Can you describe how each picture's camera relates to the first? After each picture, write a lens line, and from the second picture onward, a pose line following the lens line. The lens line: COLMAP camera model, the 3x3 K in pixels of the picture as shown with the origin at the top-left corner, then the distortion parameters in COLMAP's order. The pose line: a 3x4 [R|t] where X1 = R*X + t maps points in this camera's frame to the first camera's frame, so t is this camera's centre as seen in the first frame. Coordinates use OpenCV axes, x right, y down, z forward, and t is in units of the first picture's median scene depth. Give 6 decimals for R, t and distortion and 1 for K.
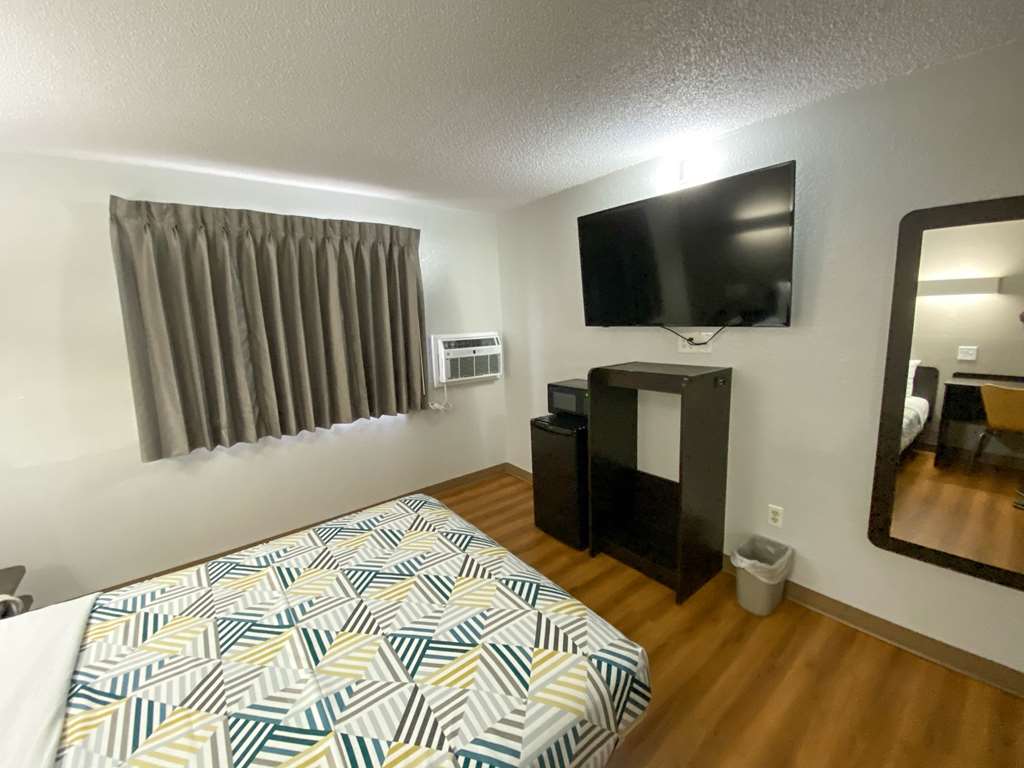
lens RADIAL K [[406.5, 0, 522.5], [0, 406.5, 382.9], [0, 0, 1]] dist [-0.001825, -0.002880]
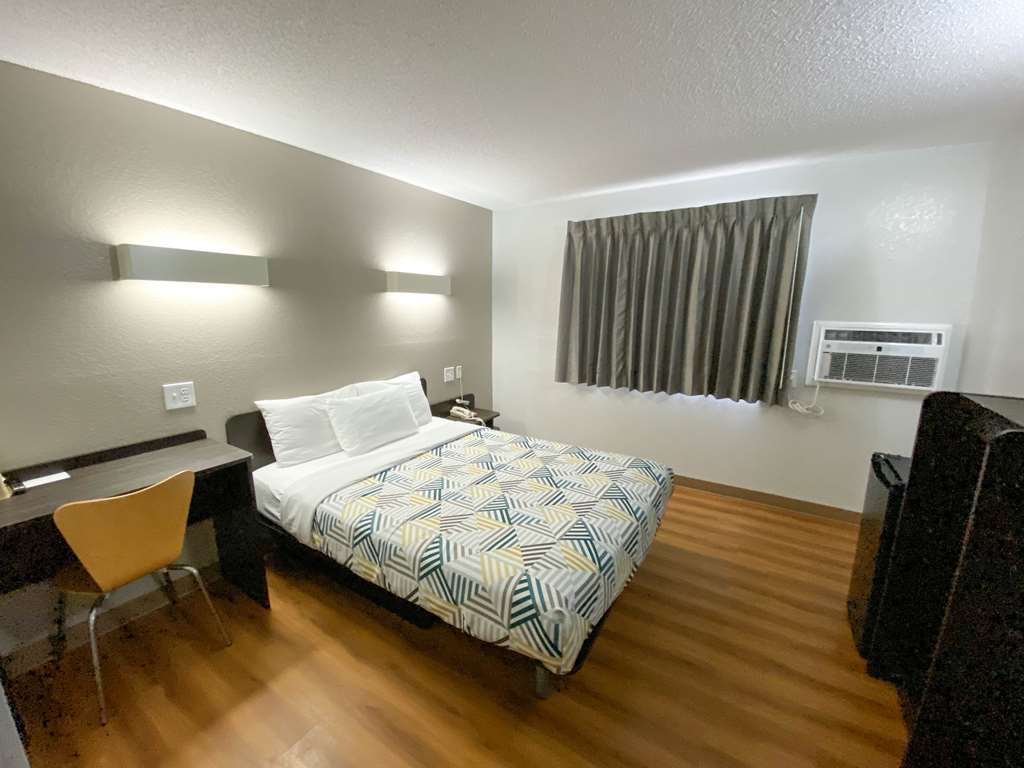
lens RADIAL K [[406.5, 0, 505.4], [0, 406.5, 382.5], [0, 0, 1]] dist [-0.001825, -0.002880]
pose [[0.323546, 0.207155, -0.923258, 0.488493], [-0.170422, 0.972542, 0.158490, -0.027850], [0.930739, 0.106064, 0.349965, 0.191967]]
